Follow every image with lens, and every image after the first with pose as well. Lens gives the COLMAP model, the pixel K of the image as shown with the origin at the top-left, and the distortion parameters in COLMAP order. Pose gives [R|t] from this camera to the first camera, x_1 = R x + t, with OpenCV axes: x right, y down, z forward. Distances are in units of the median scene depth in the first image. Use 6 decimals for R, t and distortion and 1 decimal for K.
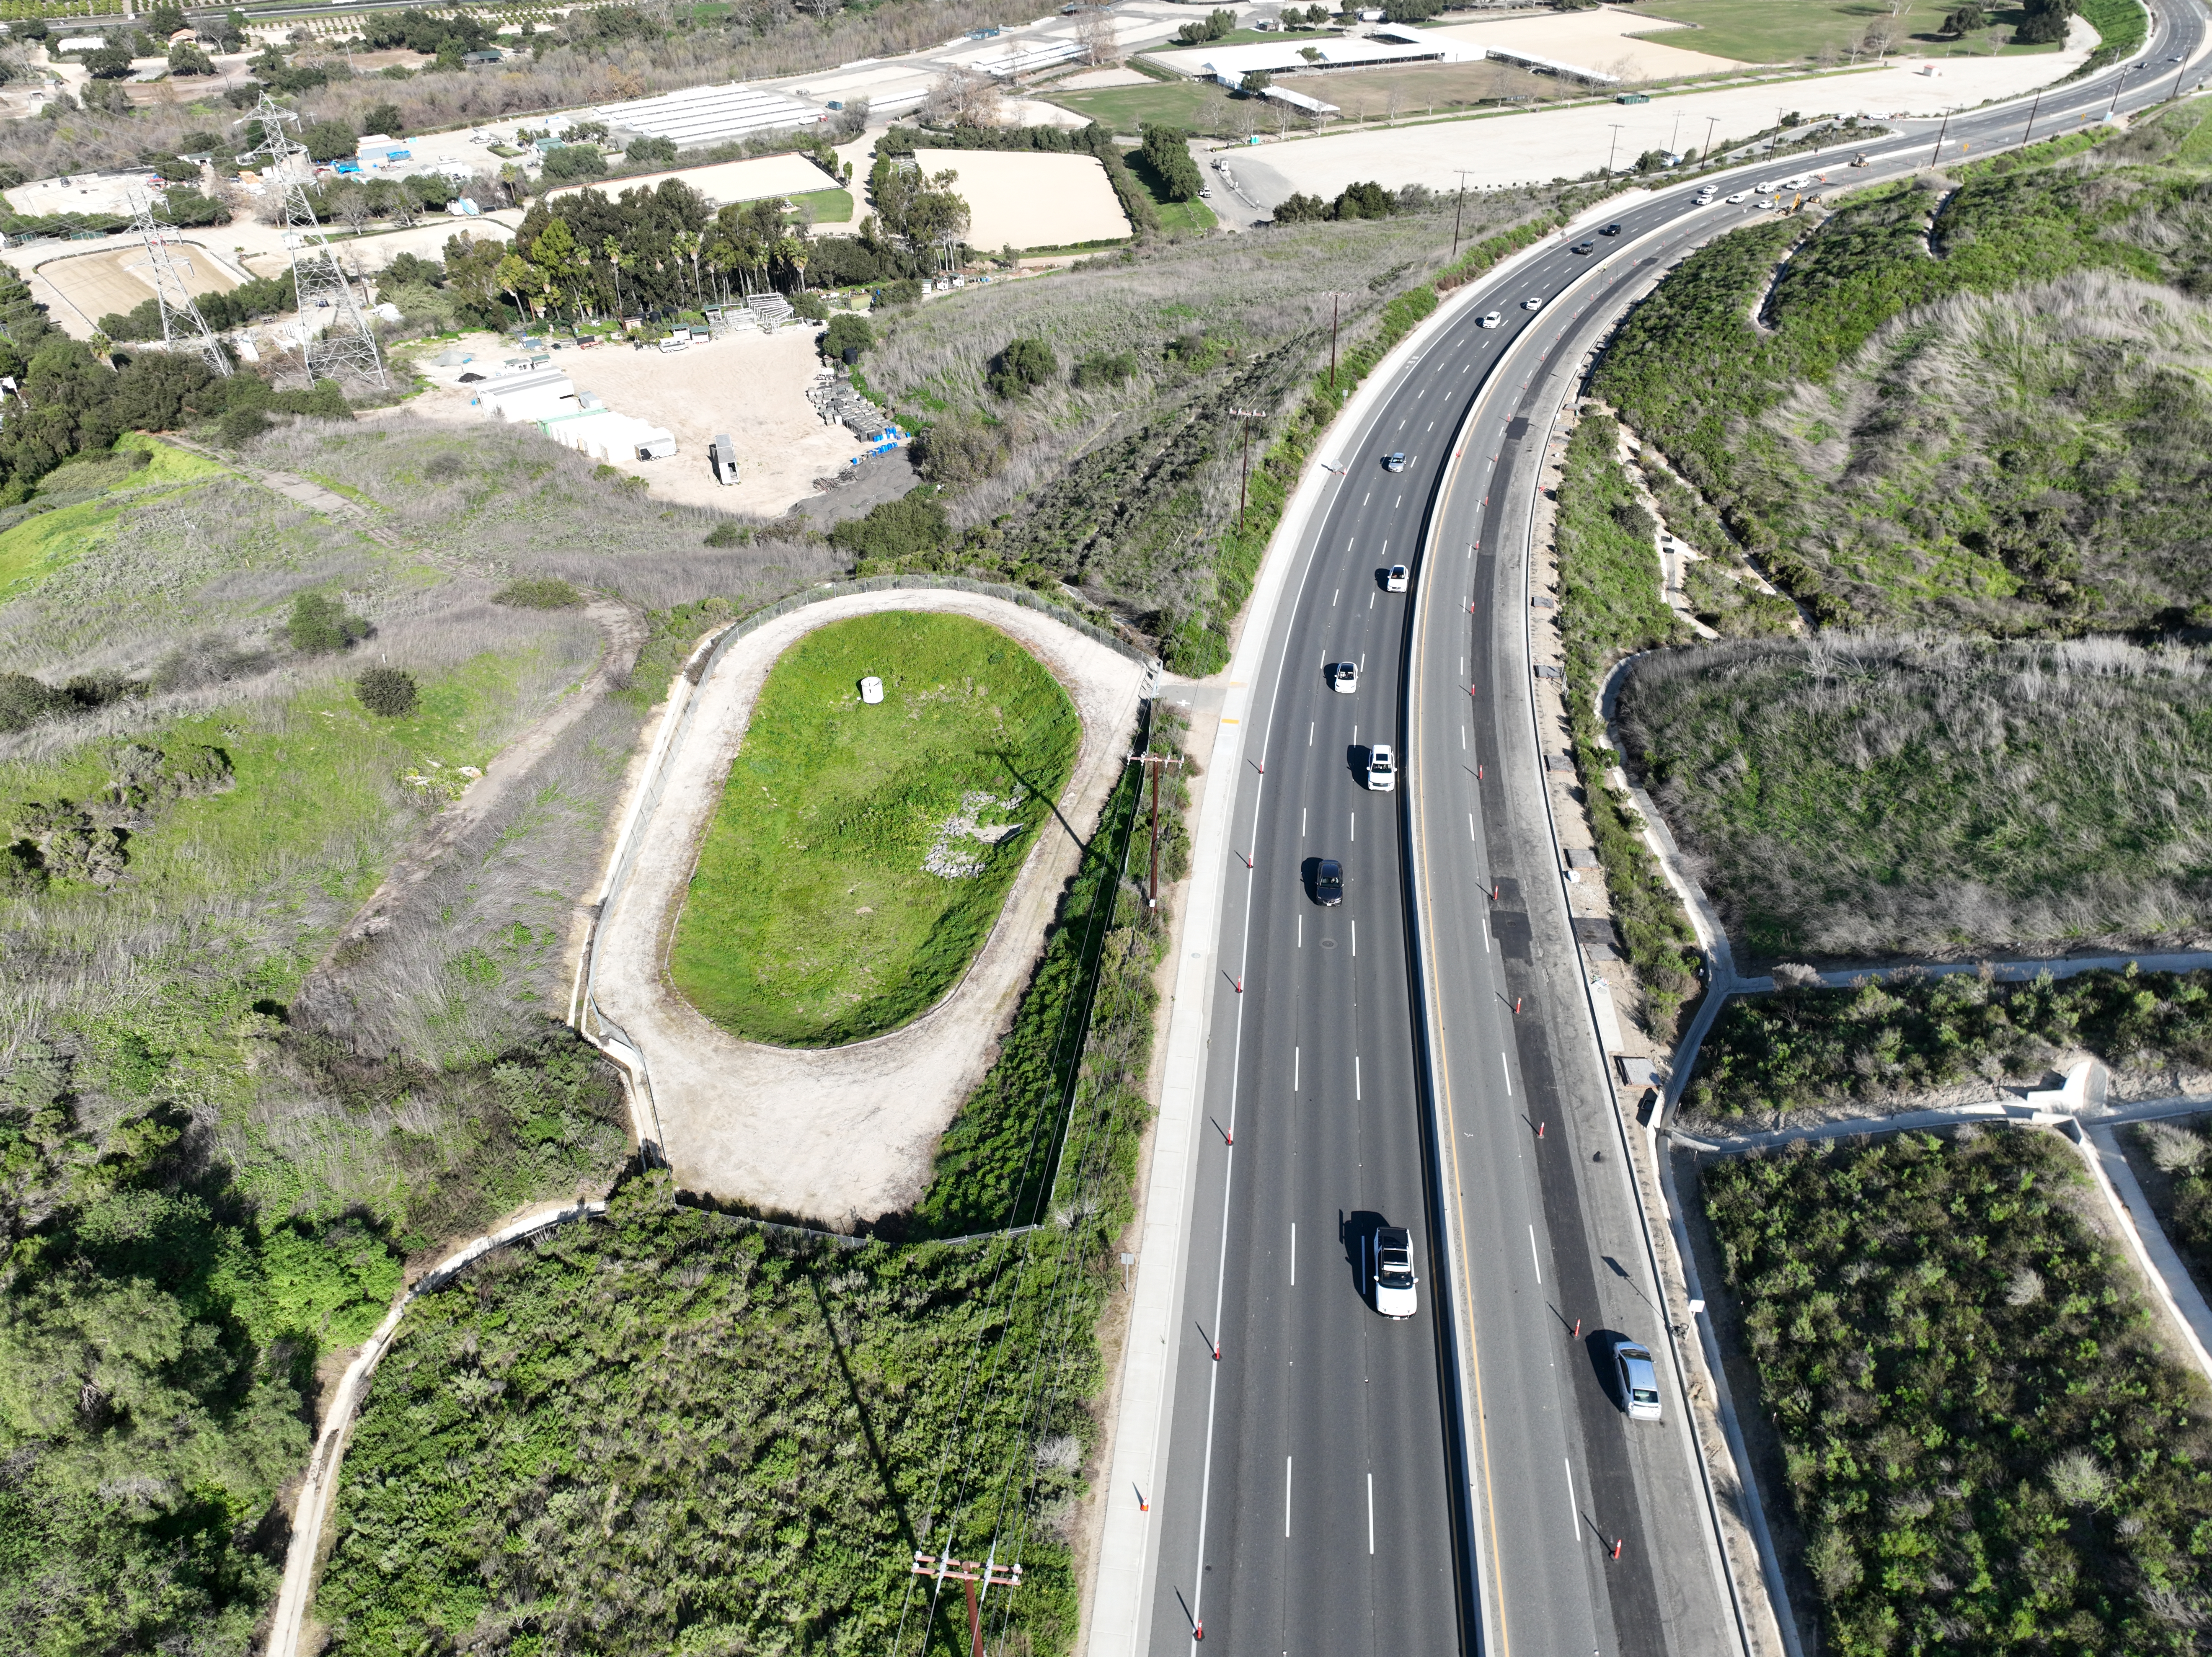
lens RADIAL K [[1561.4, 0, 1108.8], [0, 1561.4, 824.7], [0, 0, 1]] dist [-0.002914, 0.020648]
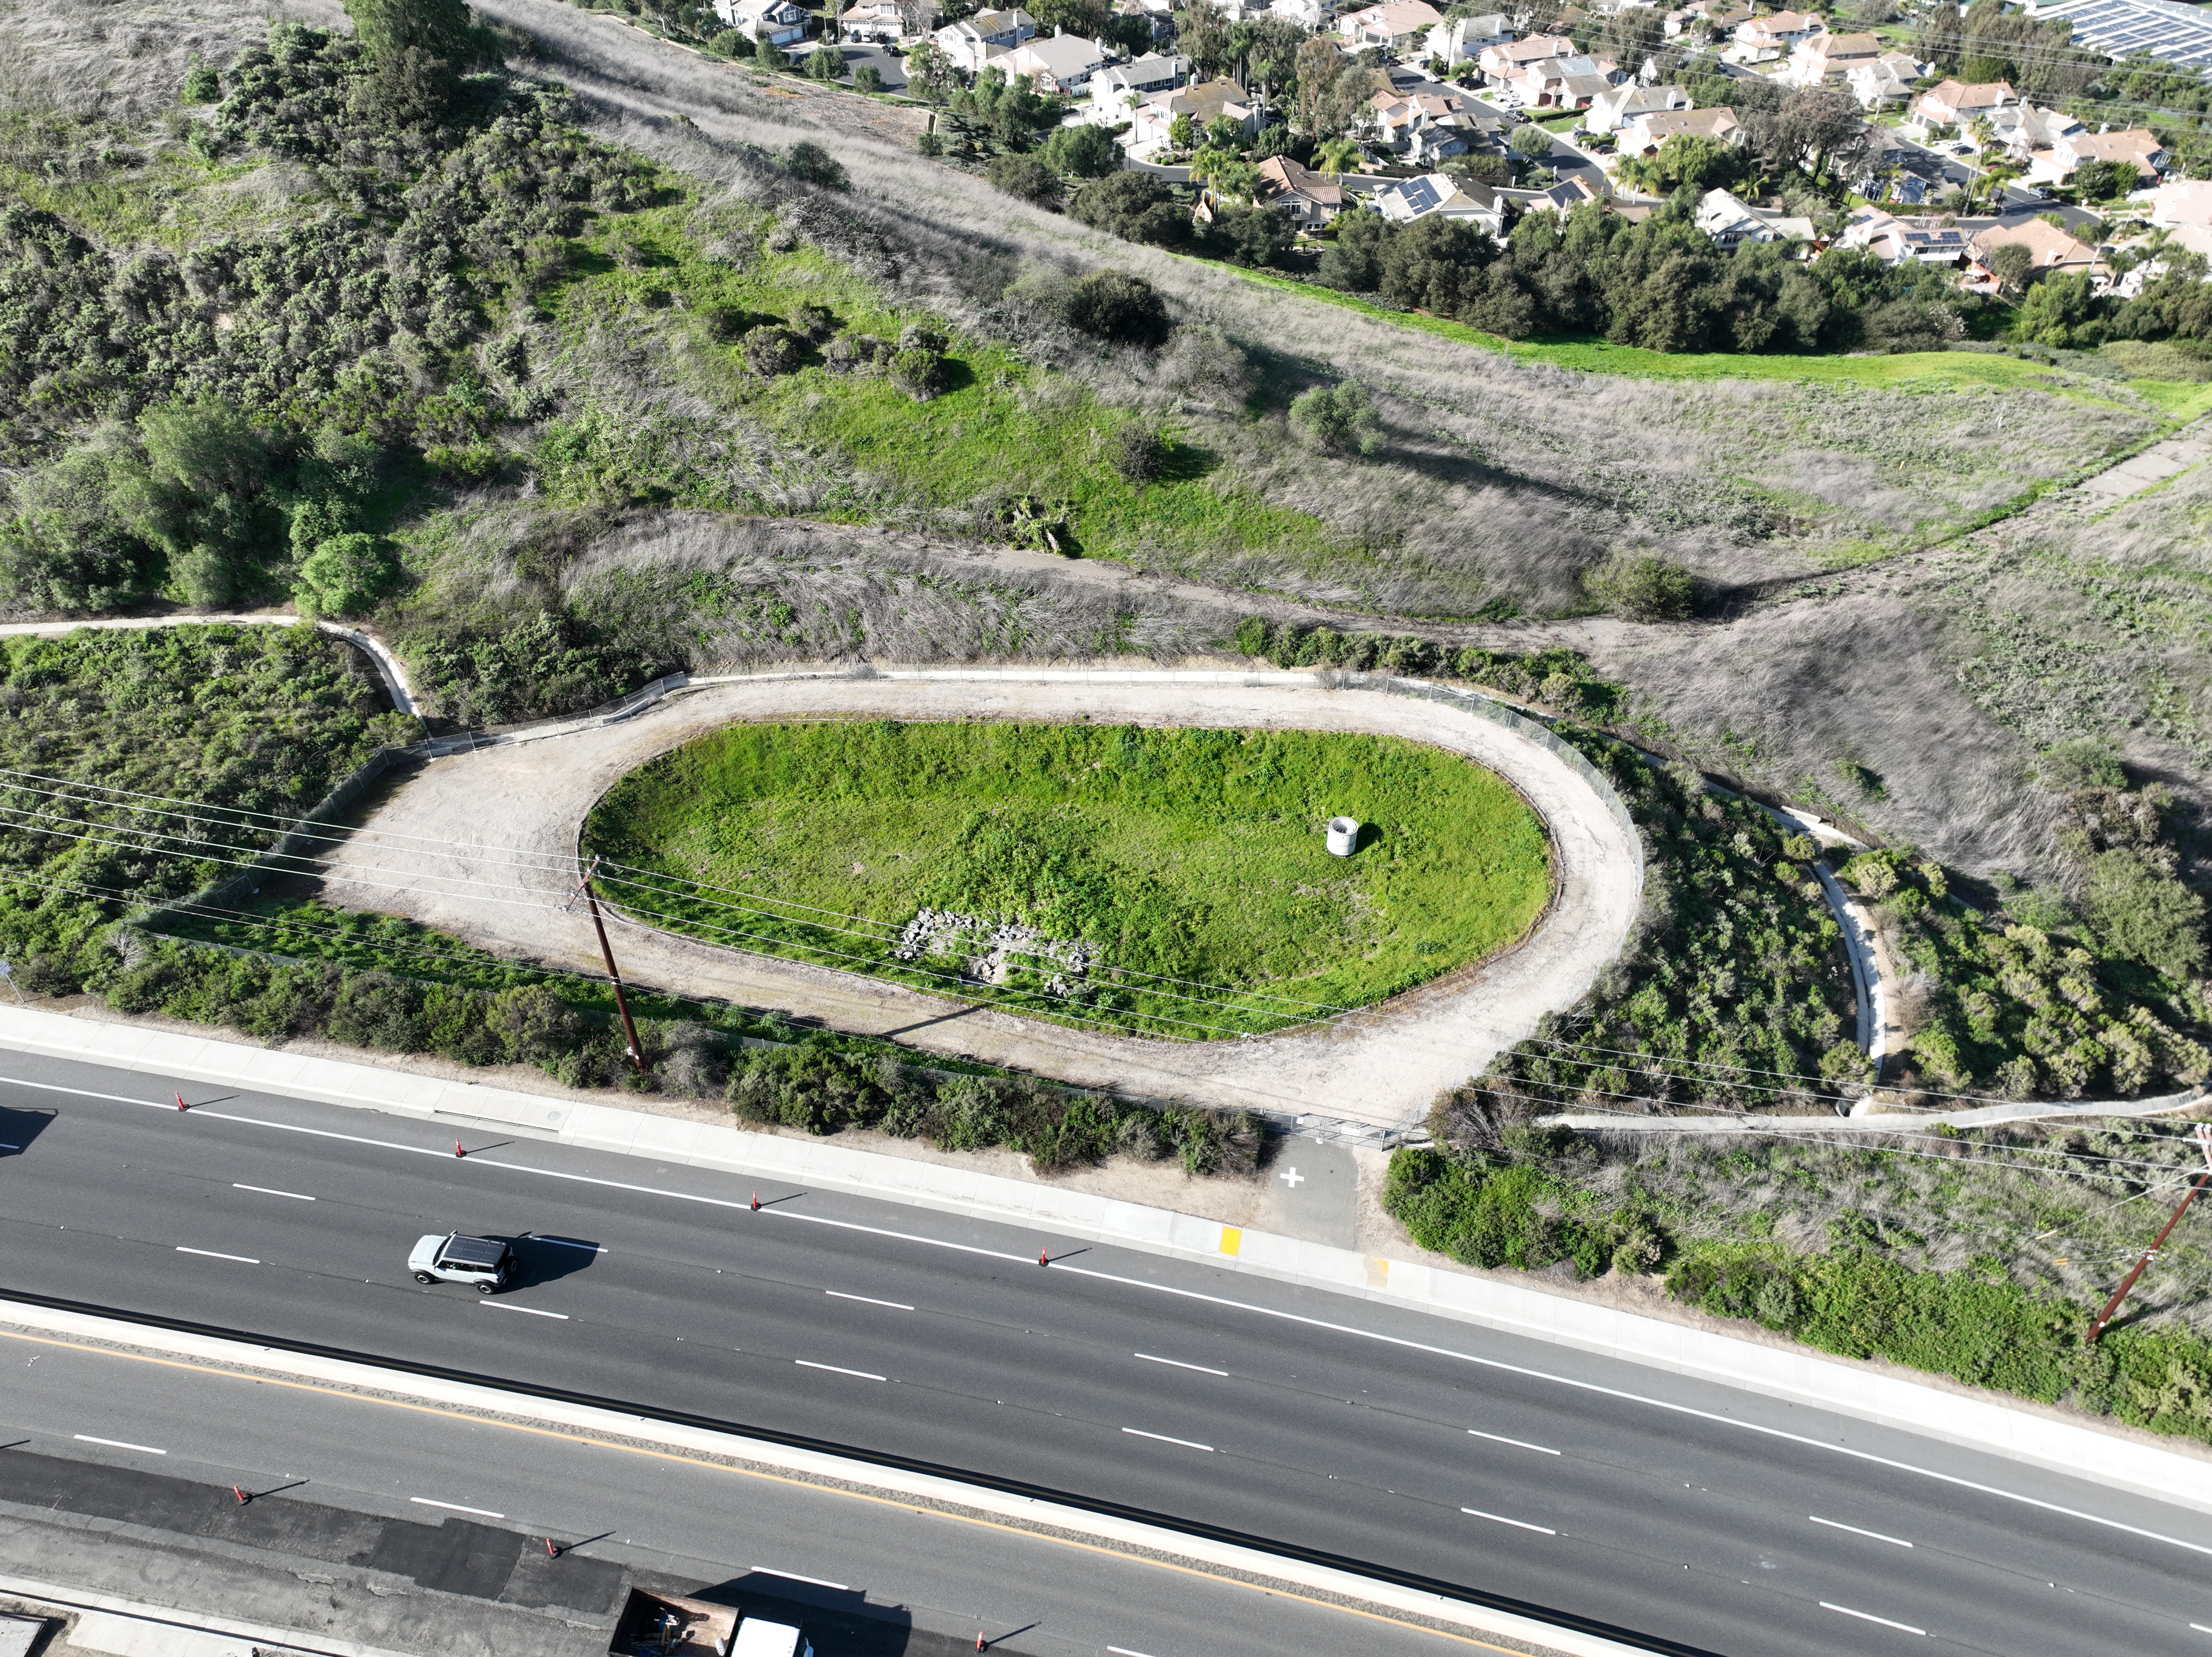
lens RADIAL K [[1561.4, 0, 1101.4], [0, 1561.4, 820.9], [0, 0, 1]] dist [-0.002914, 0.020648]
pose [[-0.040634, 0.649333, -0.759418, 0.517484], [-0.570715, 0.608777, 0.551066, -0.559466], [0.820142, 0.455804, 0.345847, 0.881572]]
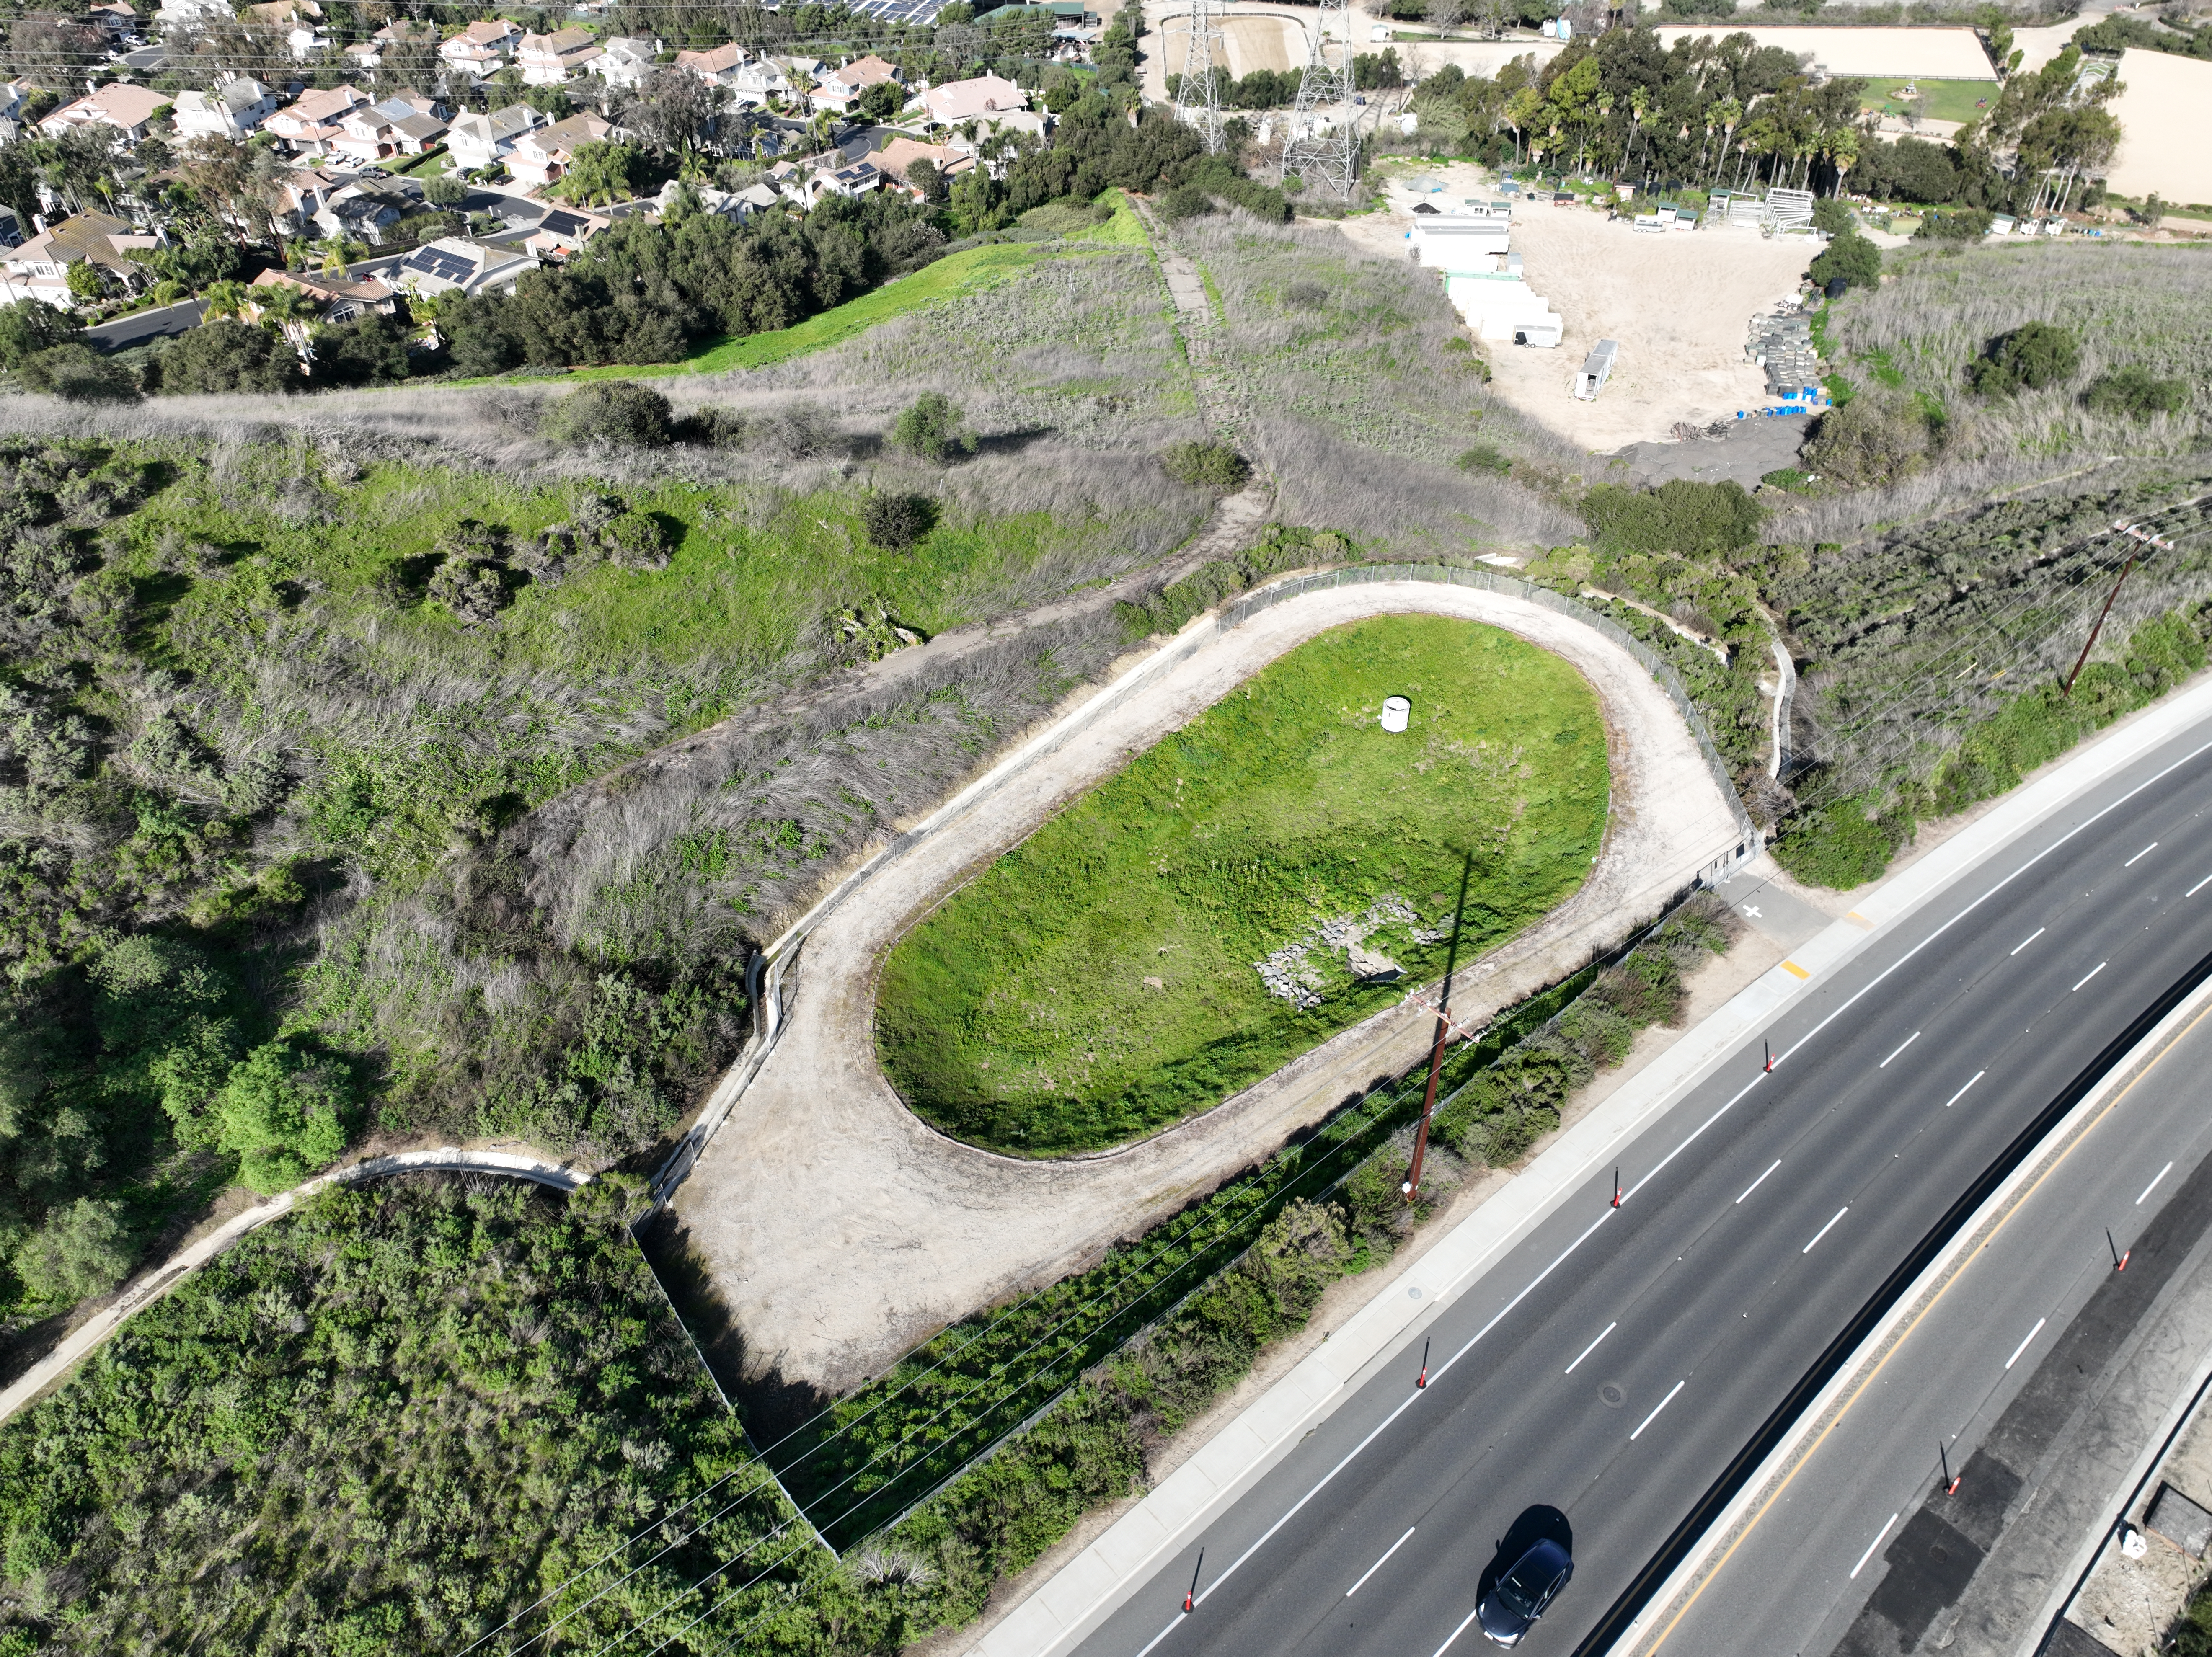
lens RADIAL K [[1561.4, 0, 1106.5], [0, 1561.4, 818.3], [0, 0, 1]] dist [-0.002914, 0.020648]
pose [[0.758008, 0.422255, -0.497117, 0.201900], [-0.378774, 0.905452, 0.191540, -0.179005], [0.530994, 0.043106, 0.846278, 0.343881]]
